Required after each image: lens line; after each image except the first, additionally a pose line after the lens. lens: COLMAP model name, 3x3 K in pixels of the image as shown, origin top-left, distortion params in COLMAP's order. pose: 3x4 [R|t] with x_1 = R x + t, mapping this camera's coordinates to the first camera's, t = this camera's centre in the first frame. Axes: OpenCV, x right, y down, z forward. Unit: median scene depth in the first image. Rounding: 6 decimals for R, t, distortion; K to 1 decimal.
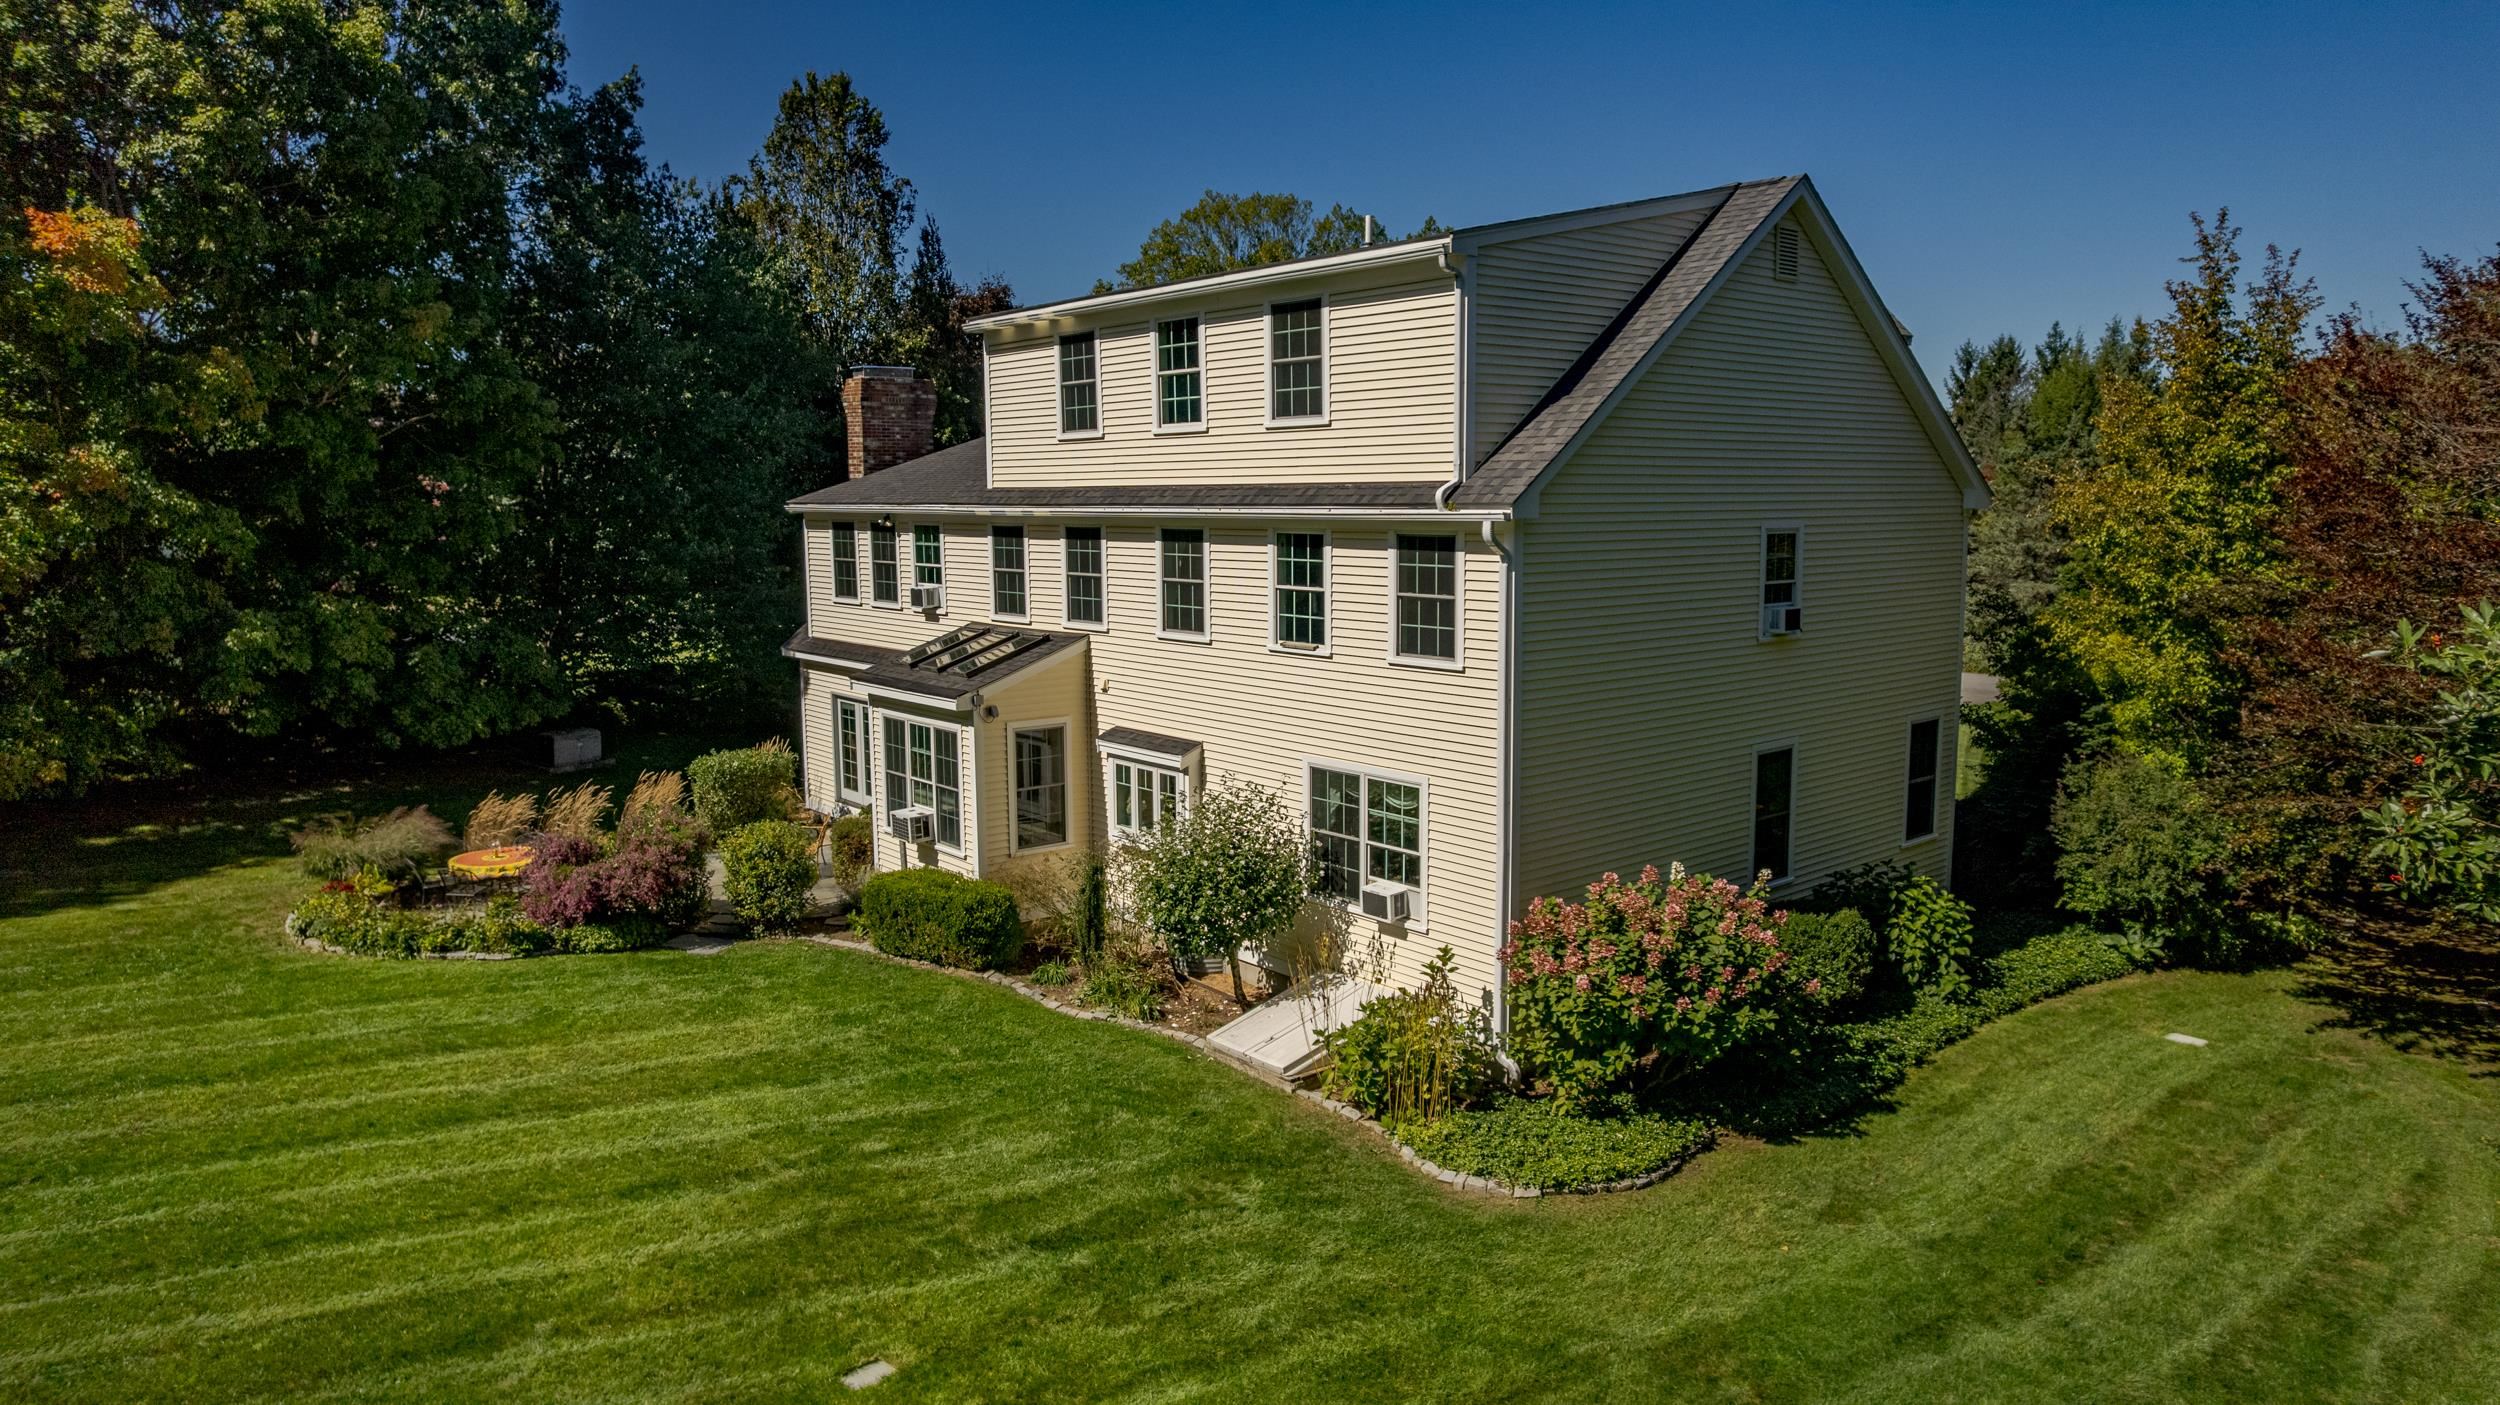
lens RADIAL K [[1604.4, 0, 1243.2], [0, 1604.4, 700.6], [0, 0, 1]] dist [-0.052714, 0.025696]
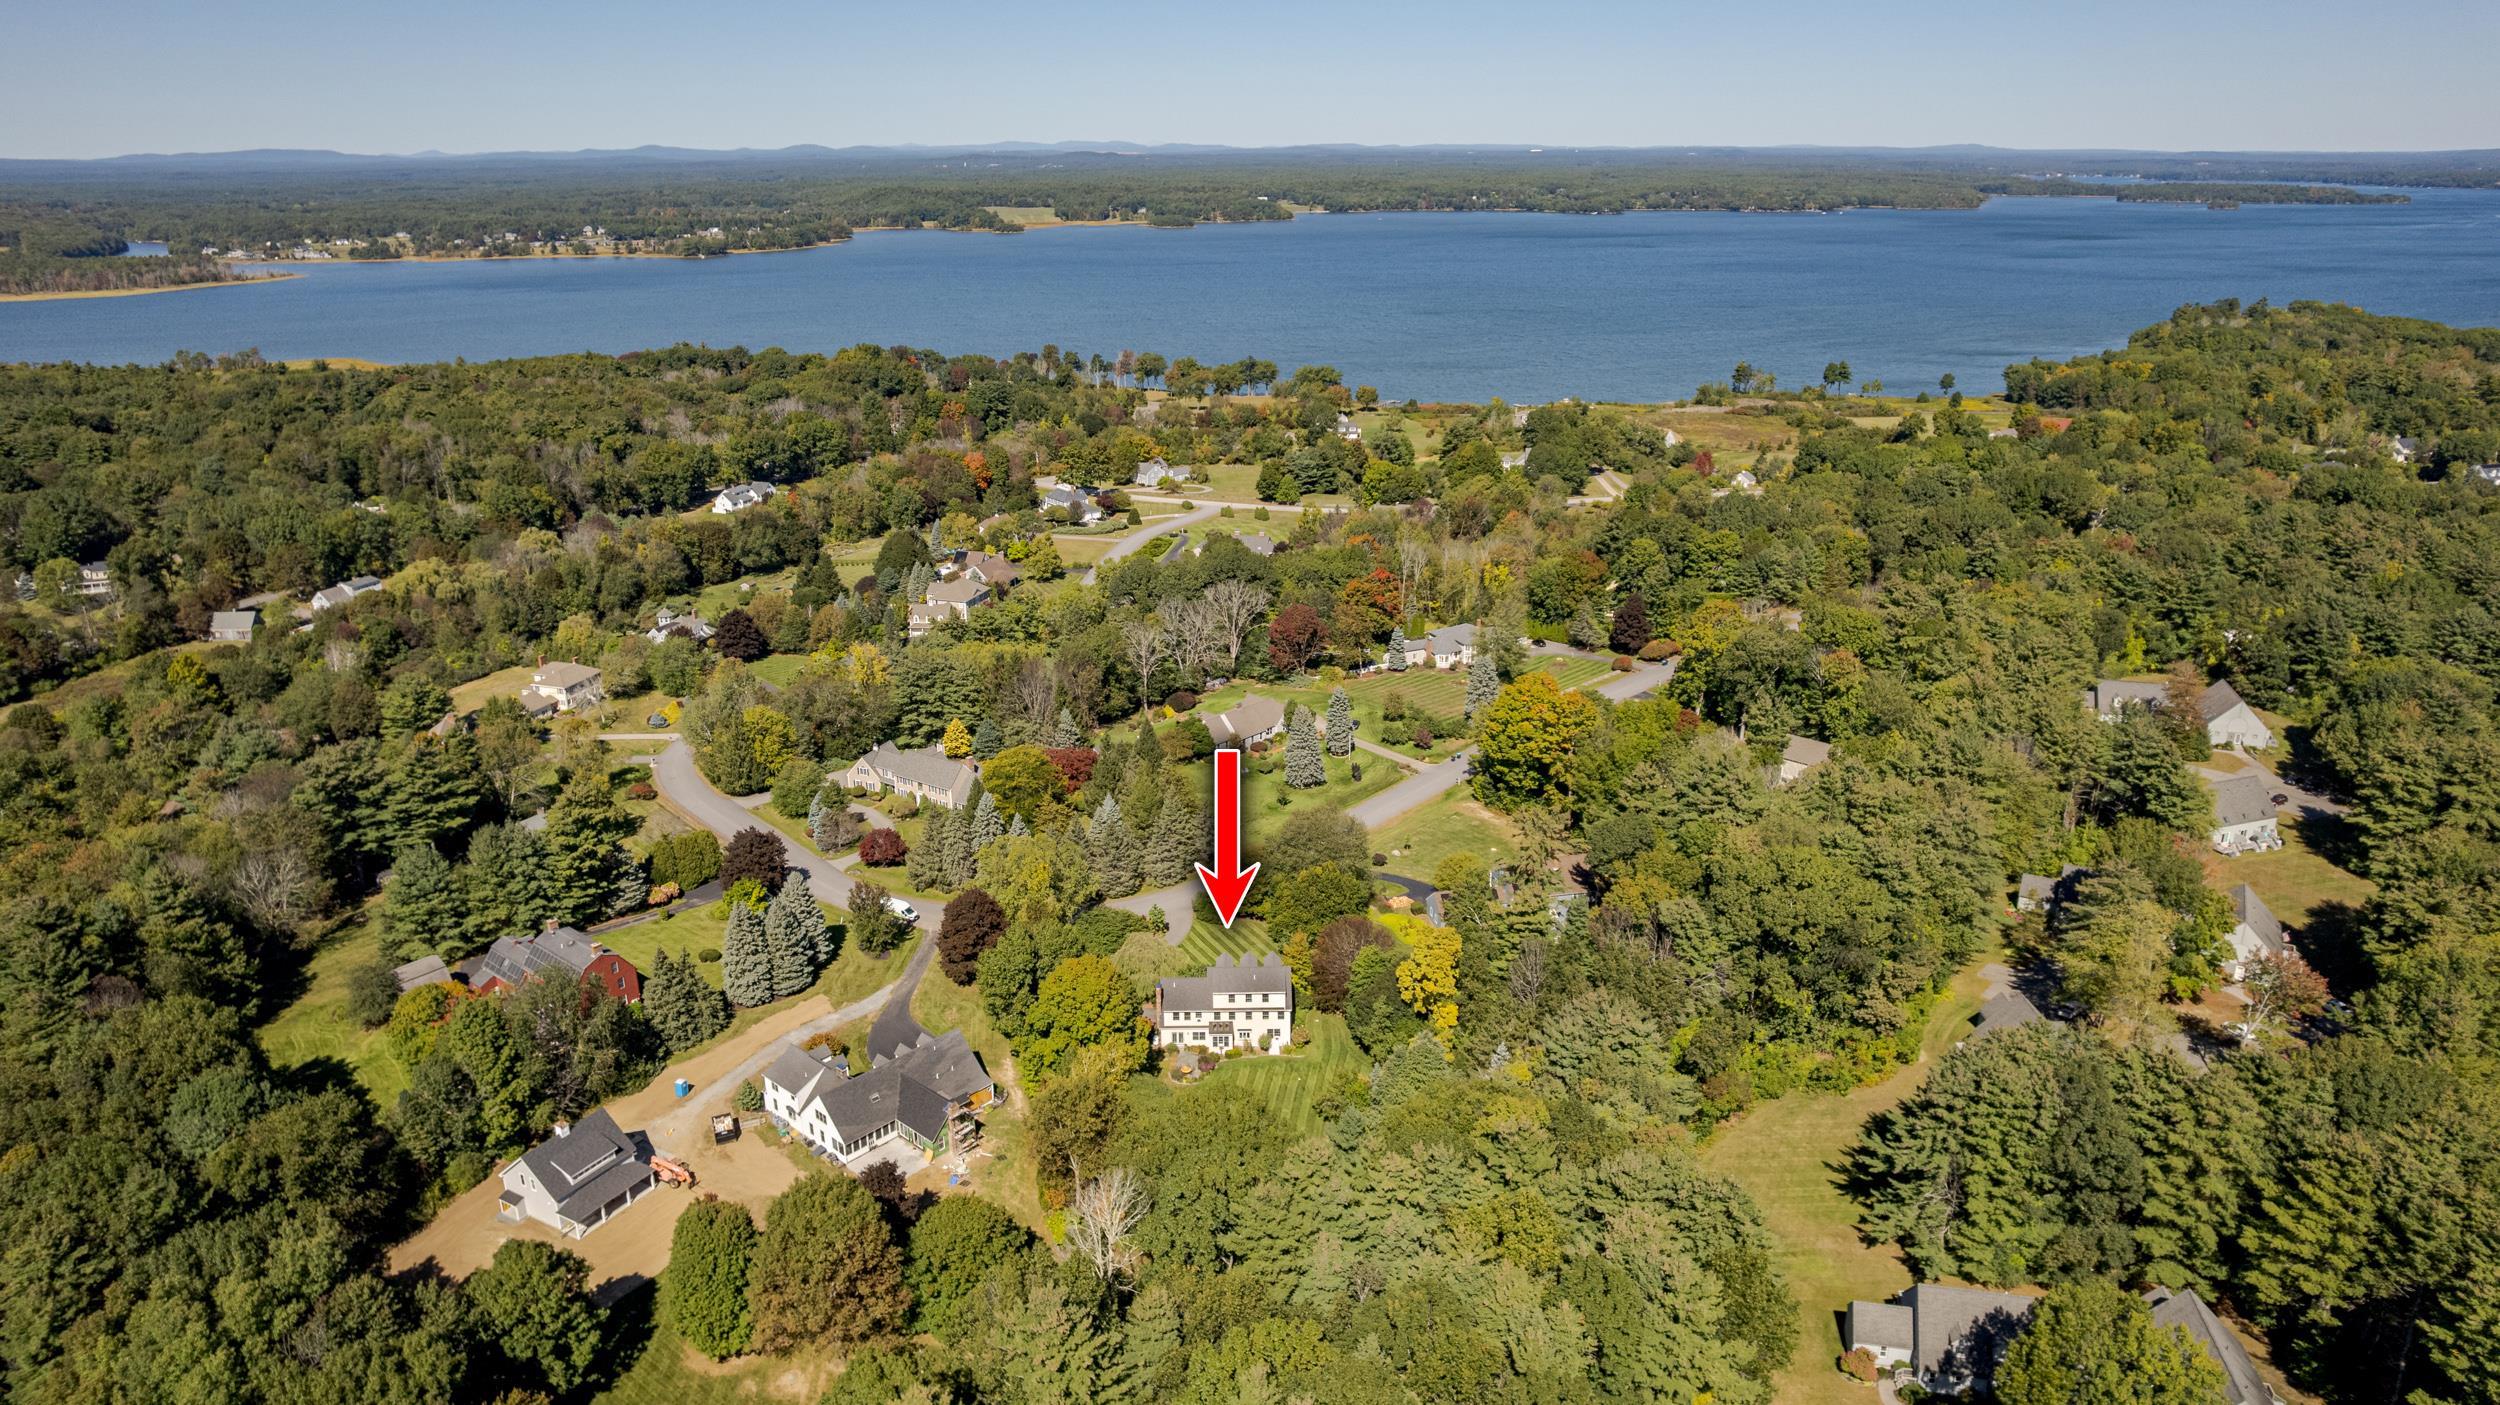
lens RADIAL K [[1604.4, 0, 1241.4], [0, 1604.4, 693.5], [0, 0, 1]] dist [-0.052714, 0.025696]
pose [[0.634655, -0.238746, 0.734992, -7.014753], [0.108451, 0.969186, 0.221173, -4.284914], [-0.765148, -0.060658, 0.640991, -5.358713]]
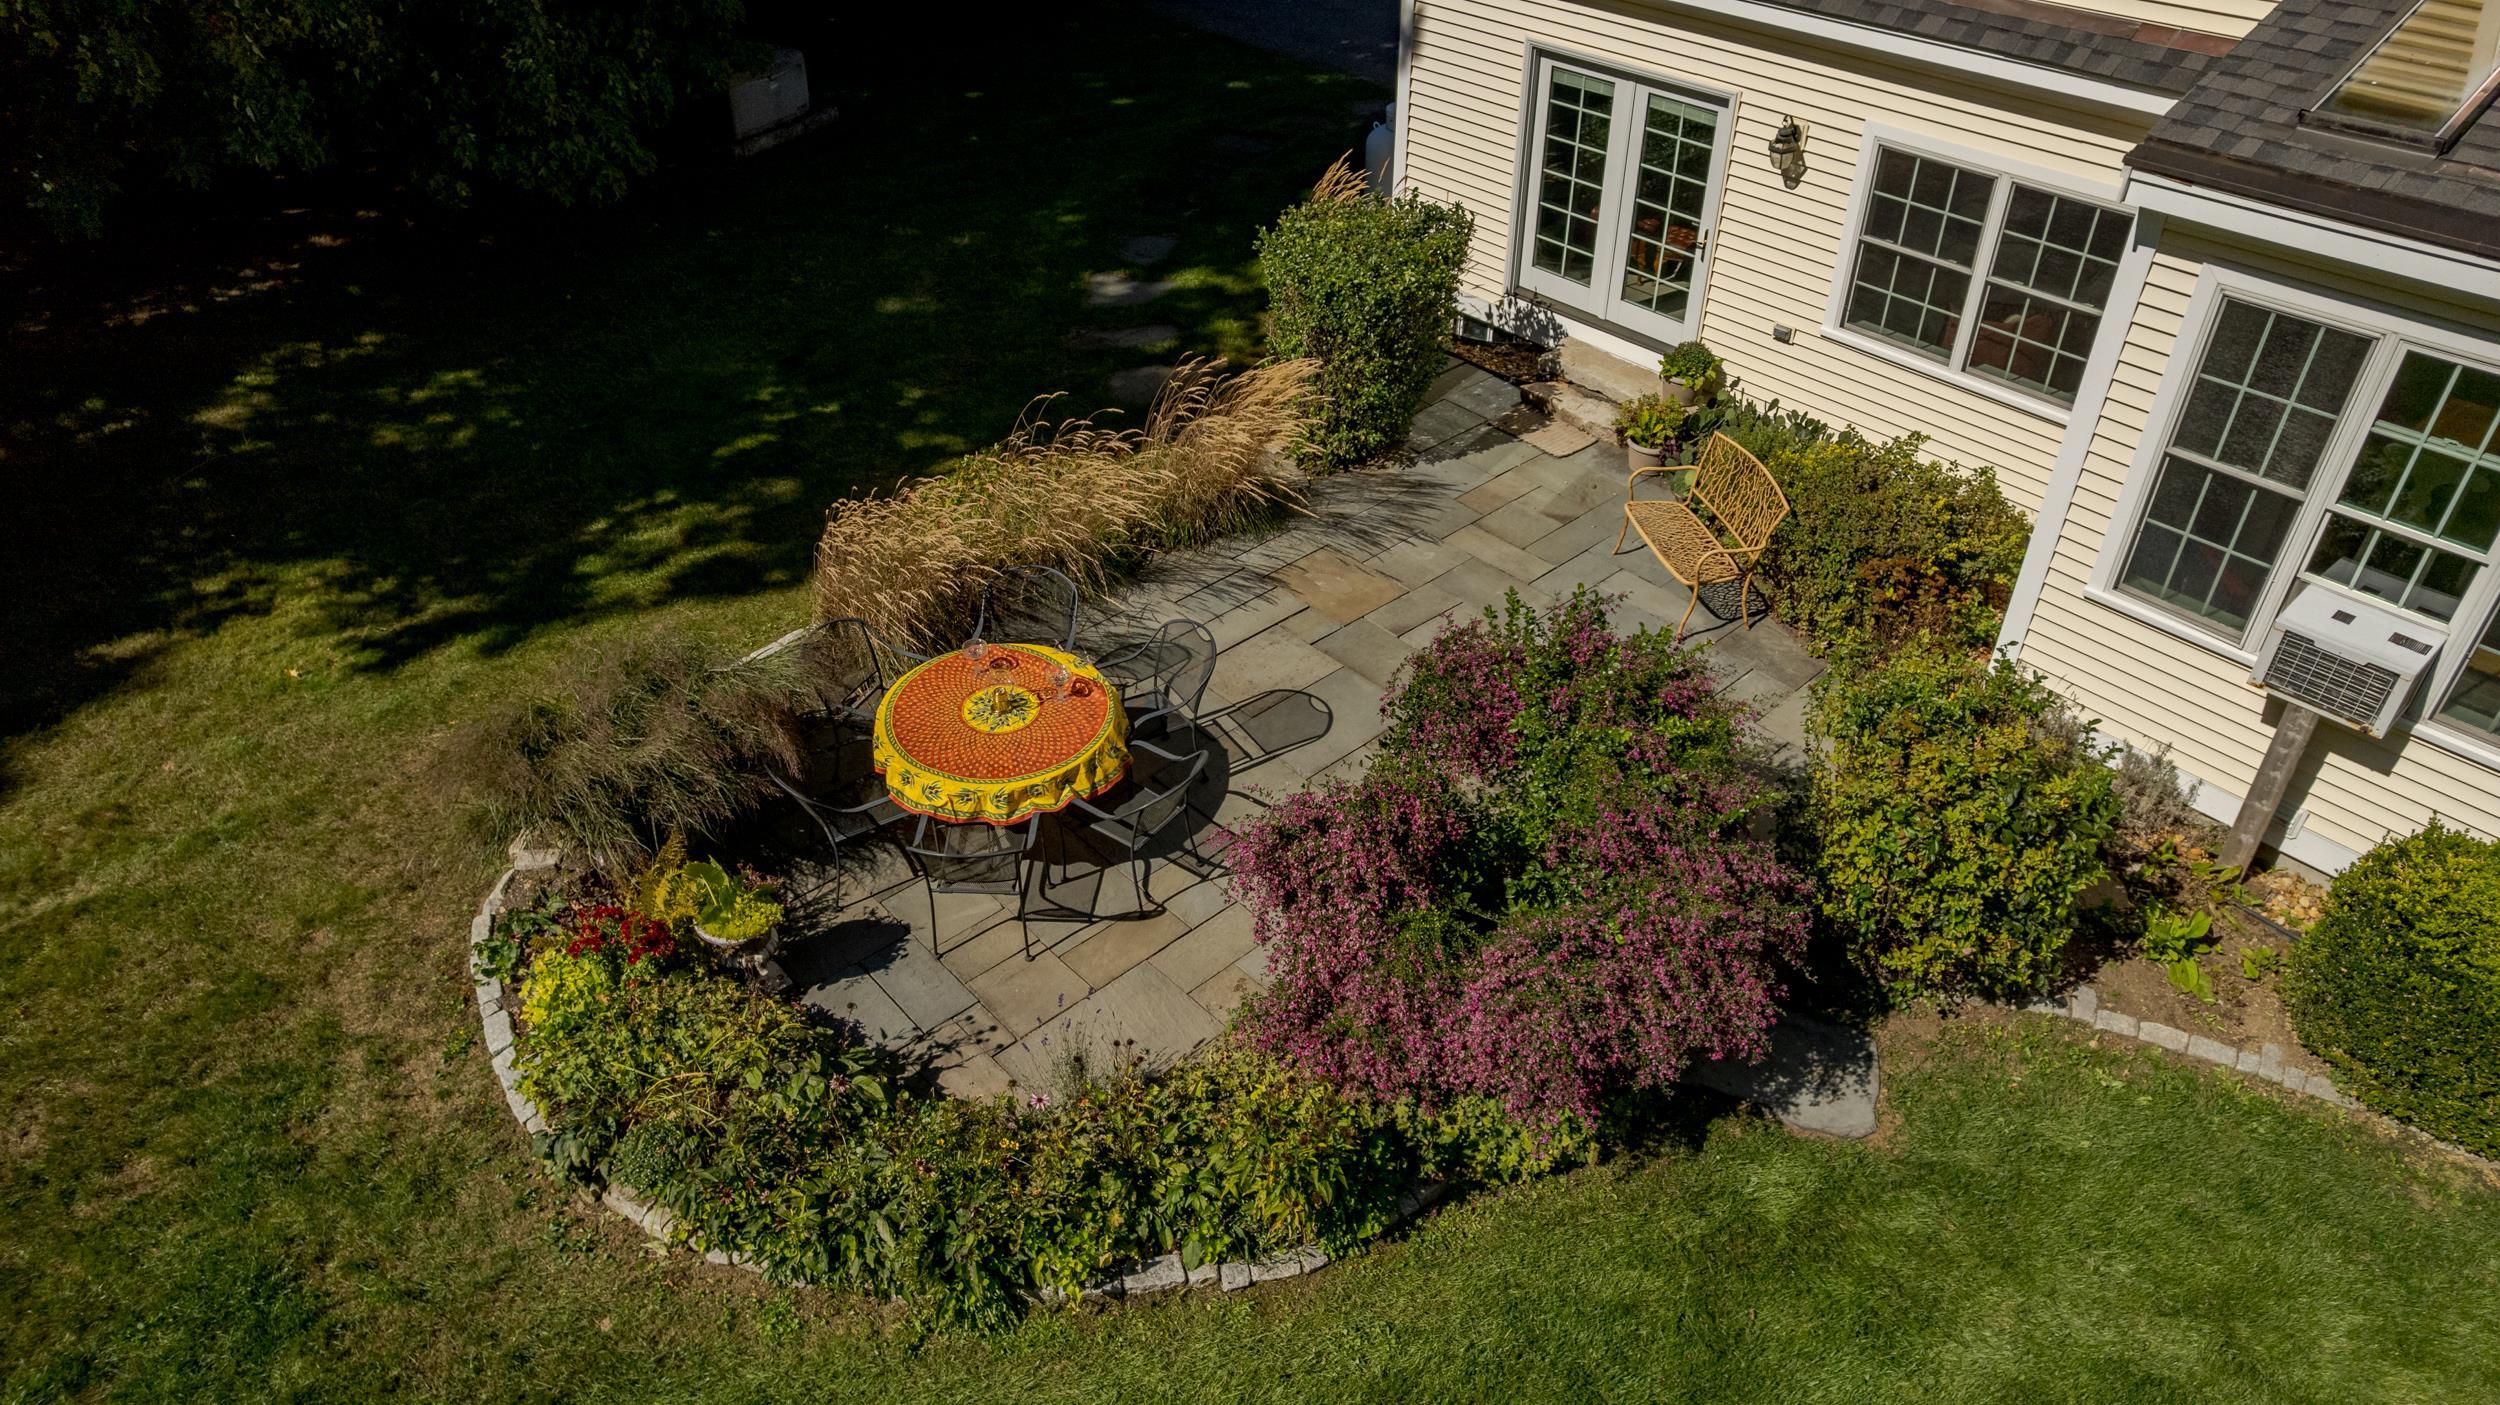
lens RADIAL K [[1604.4, 0, 1250.3], [0, 1604.4, 693.5], [0, 0, 1]] dist [-0.052714, 0.025696]
pose [[0.999095, -0.022967, 0.035803, -0.473062], [0.002371, 0.870470, 0.492216, -0.082194], [-0.042470, -0.491686, 0.869736, 0.767796]]
